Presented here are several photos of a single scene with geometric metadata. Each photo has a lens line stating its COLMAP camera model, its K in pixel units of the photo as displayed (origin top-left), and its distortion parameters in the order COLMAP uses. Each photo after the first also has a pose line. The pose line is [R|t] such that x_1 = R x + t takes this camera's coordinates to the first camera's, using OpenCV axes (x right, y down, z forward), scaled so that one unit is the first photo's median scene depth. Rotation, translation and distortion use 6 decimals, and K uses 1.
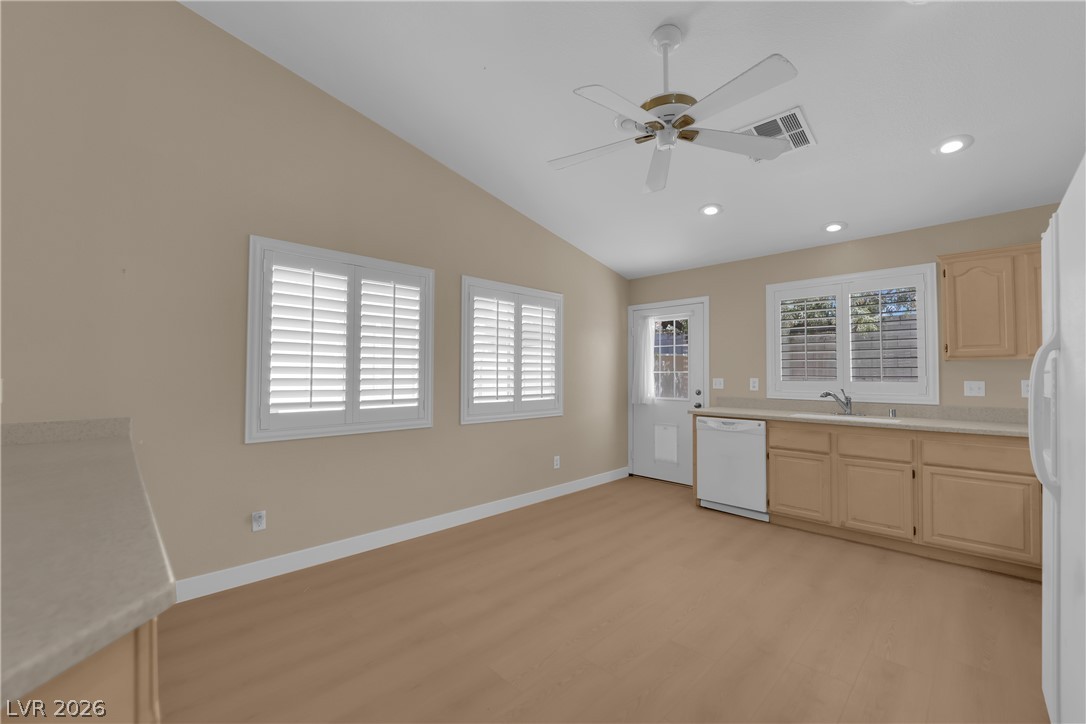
lens RADIAL K [[435.4, 0, 534.7], [0, 435.4, 369.5], [0, 0, 1]] dist [-0.013048, -0.001570]
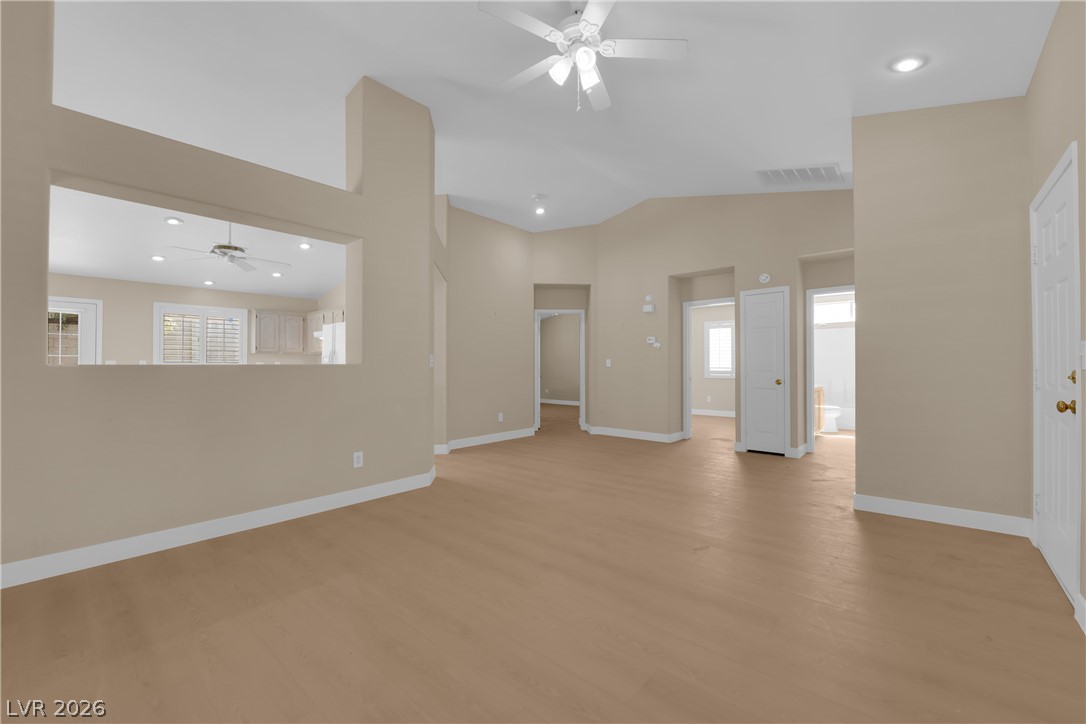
lens RADIAL K [[435.4, 0, 538.1], [0, 435.4, 365.6], [0, 0, 1]] dist [-0.013048, -0.001570]
pose [[-0.083143, -0.008665, 0.996500, -1.479534], [-0.014604, 0.999865, 0.007476, 0.004956], [-0.996431, -0.013931, -0.083258, -0.339898]]
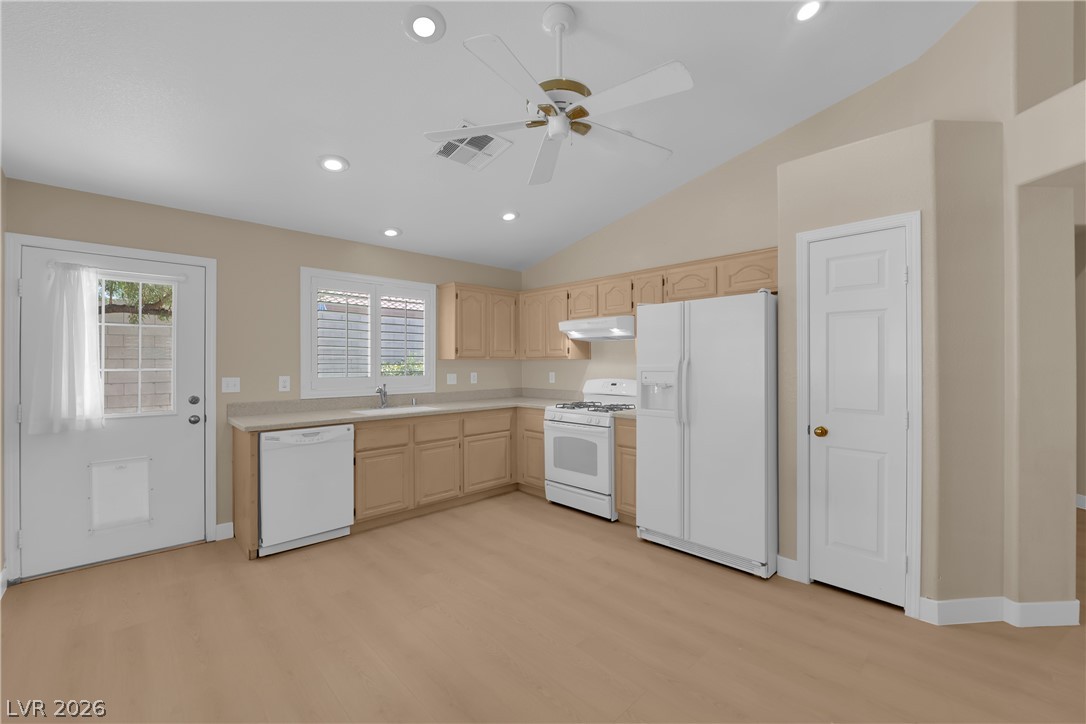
lens RADIAL K [[435.4, 0, 548.9], [0, 435.4, 363.0], [0, 0, 1]] dist [-0.013048, -0.001570]
pose [[-0.002070, -0.004765, 0.999987, -0.417334], [-0.010343, 0.999935, 0.004744, -0.018525], [-0.999944, -0.010333, -0.002119, 0.664023]]
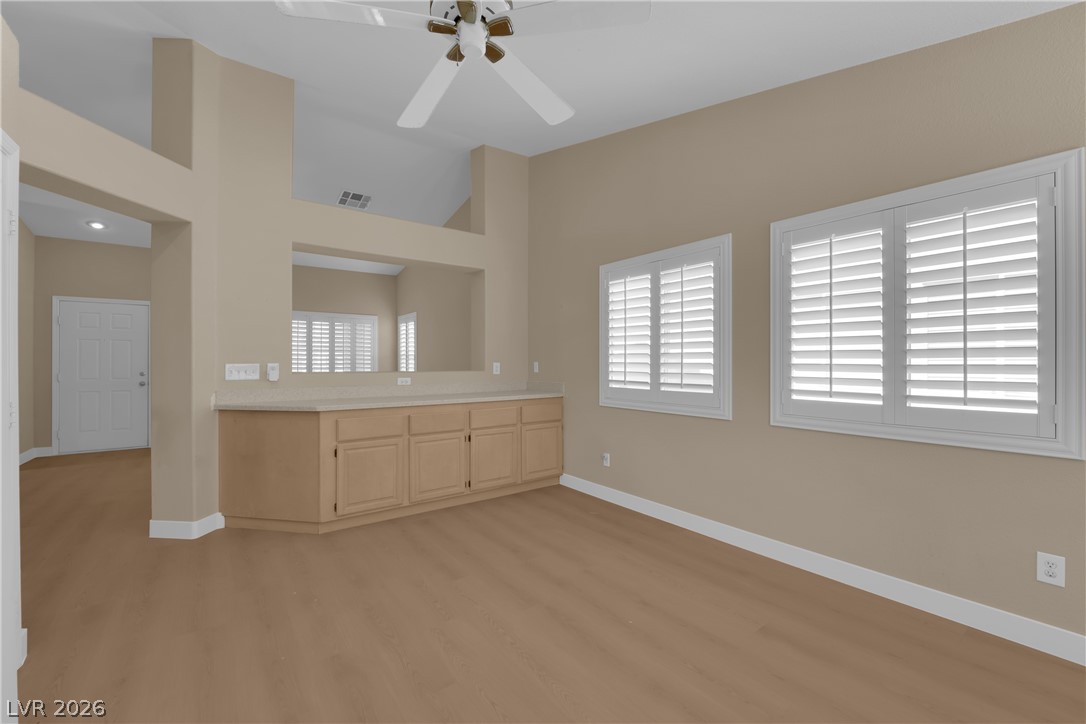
lens RADIAL K [[435.4, 0, 479.9], [0, 435.4, 370.7], [0, 0, 1]] dist [-0.013048, -0.001570]
pose [[-0.188085, 0.020272, -0.981943, 0.690780], [0.013749, 0.999743, 0.018006, 0.013327], [0.982056, -0.010114, -0.188316, 0.679997]]
